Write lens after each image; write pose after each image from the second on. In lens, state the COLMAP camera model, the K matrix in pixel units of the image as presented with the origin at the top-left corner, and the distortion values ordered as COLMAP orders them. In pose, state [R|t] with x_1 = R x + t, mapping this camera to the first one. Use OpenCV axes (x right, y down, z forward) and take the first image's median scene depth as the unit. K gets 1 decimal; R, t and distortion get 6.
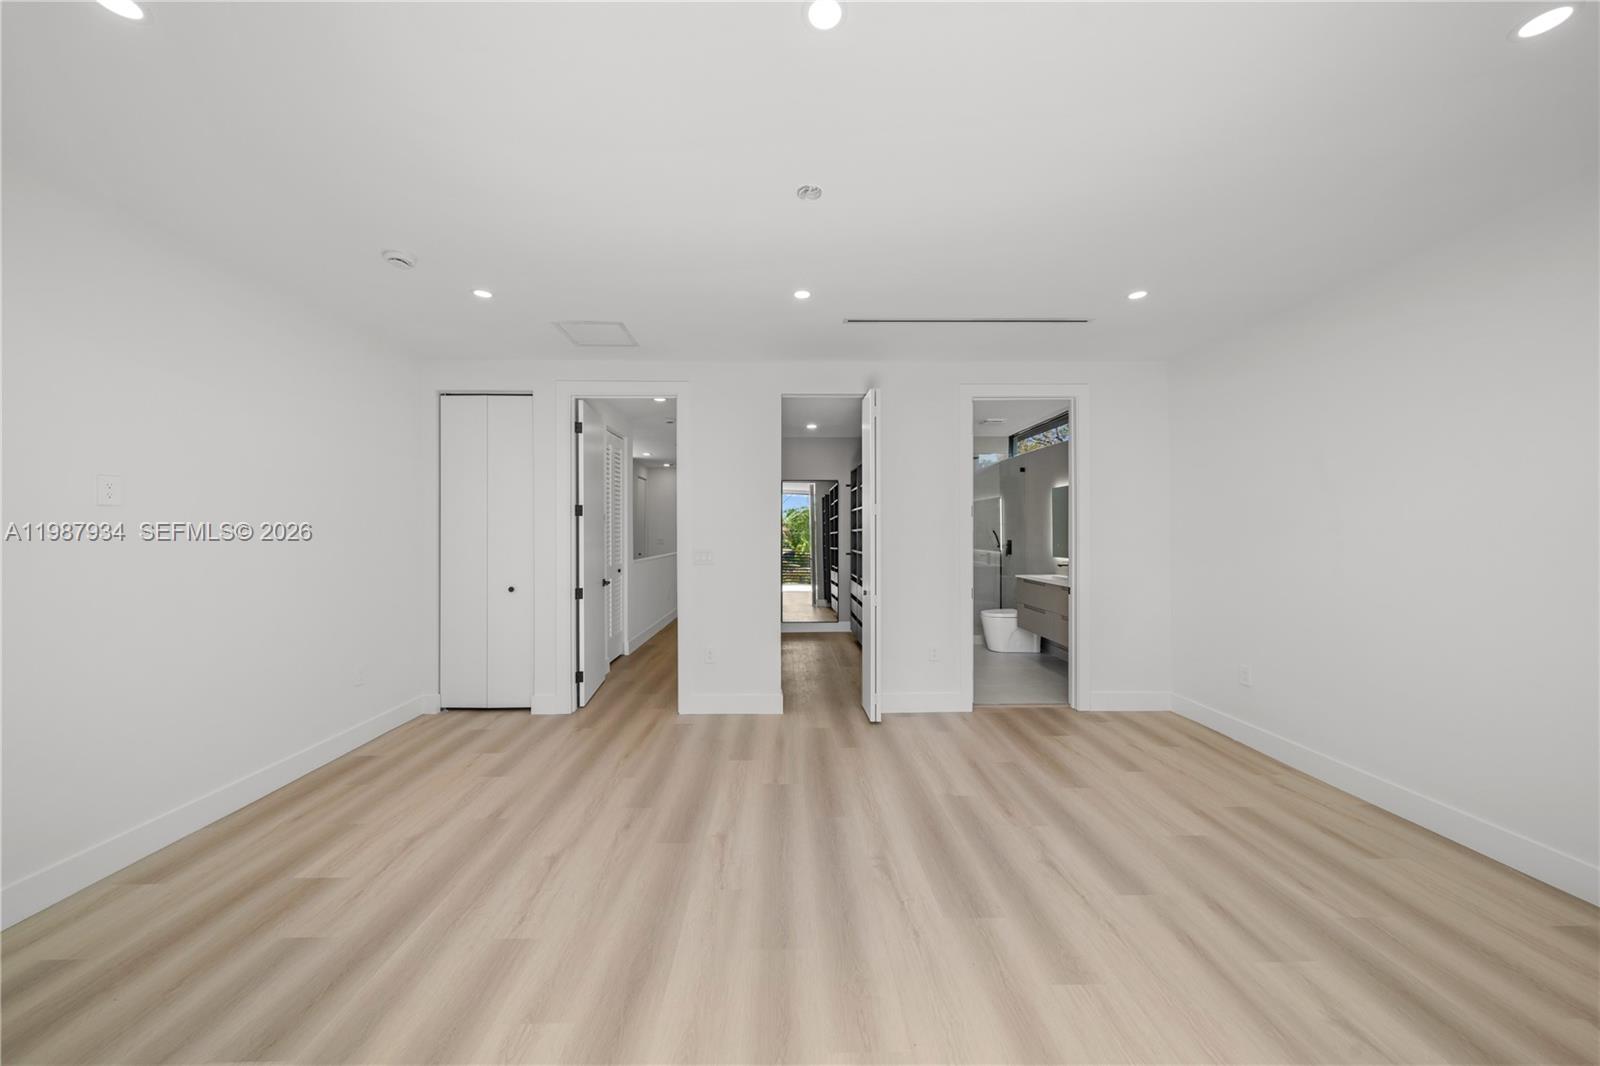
lens RADIAL K [[544.9, 0, 805.7], [0, 544.9, 528.0], [0, 0, 1]] dist [-0.001149, -0.000155]
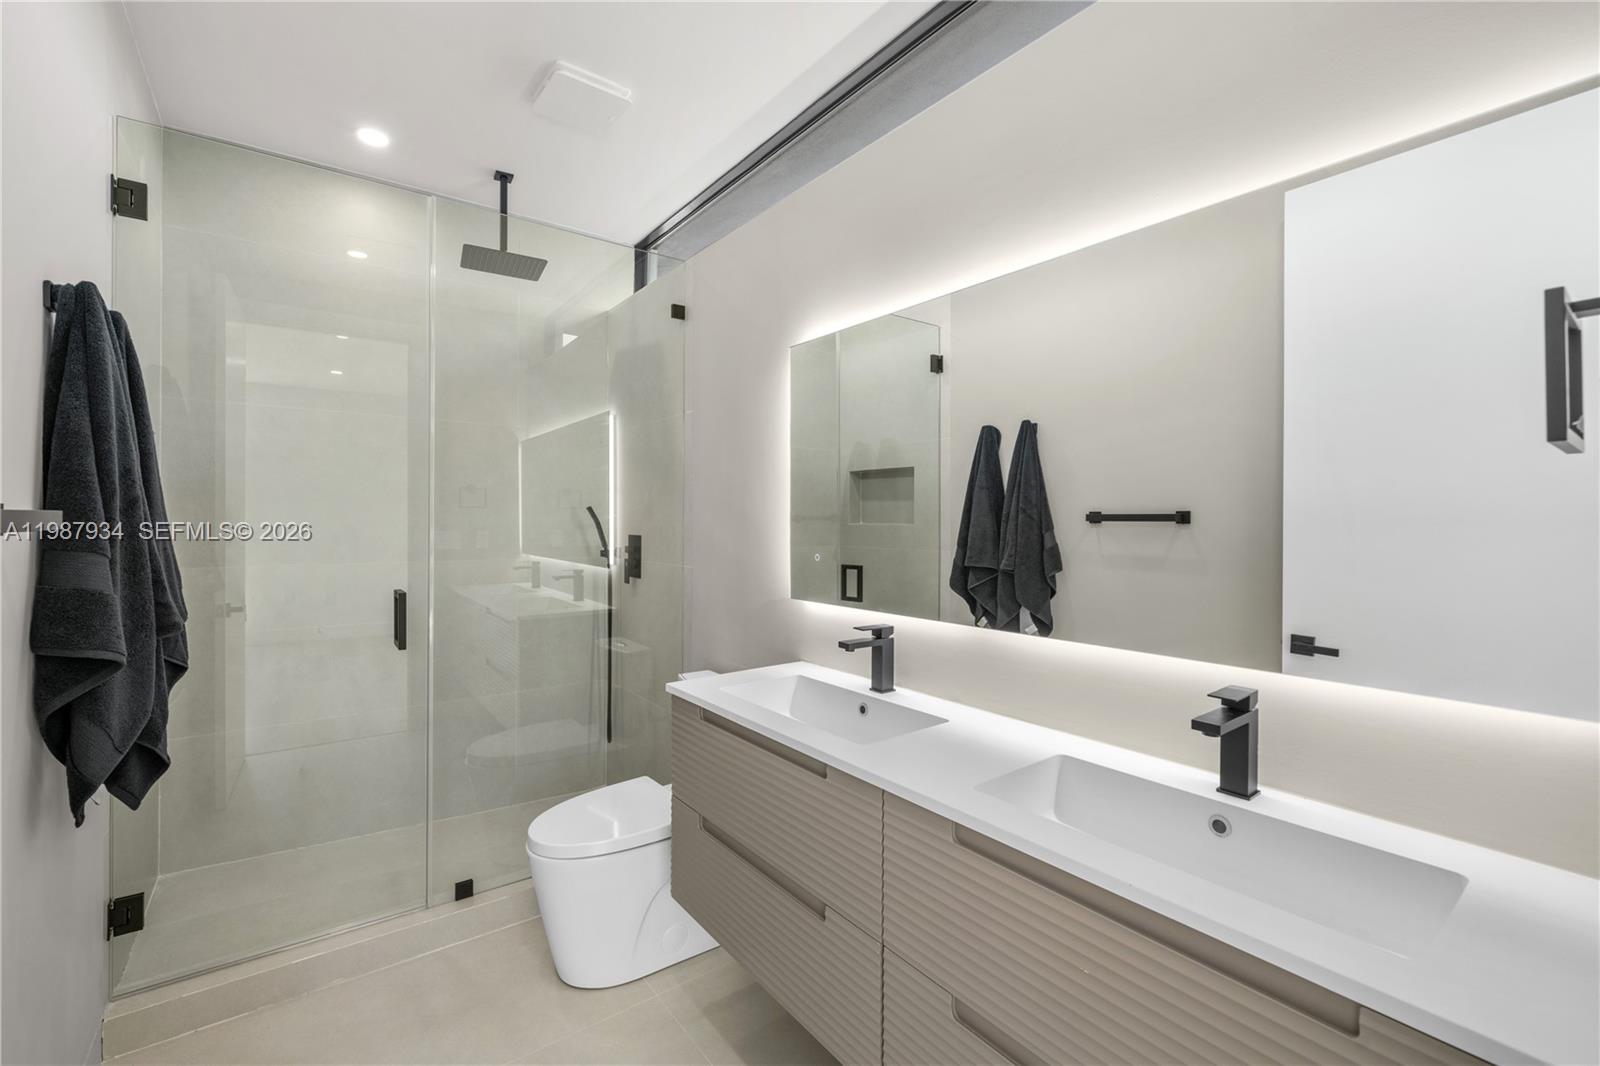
lens RADIAL K [[700.9, 0, 793.6], [0, 700.9, 536.0], [0, 0, 1]] dist [0.002893, -0.000061]
pose [[0.827843, -0.000493, 0.560960, 0.211392], [-0.012104, 0.999751, 0.018741, 0.013356], [-0.560830, -0.022304, 0.827631, 0.585703]]
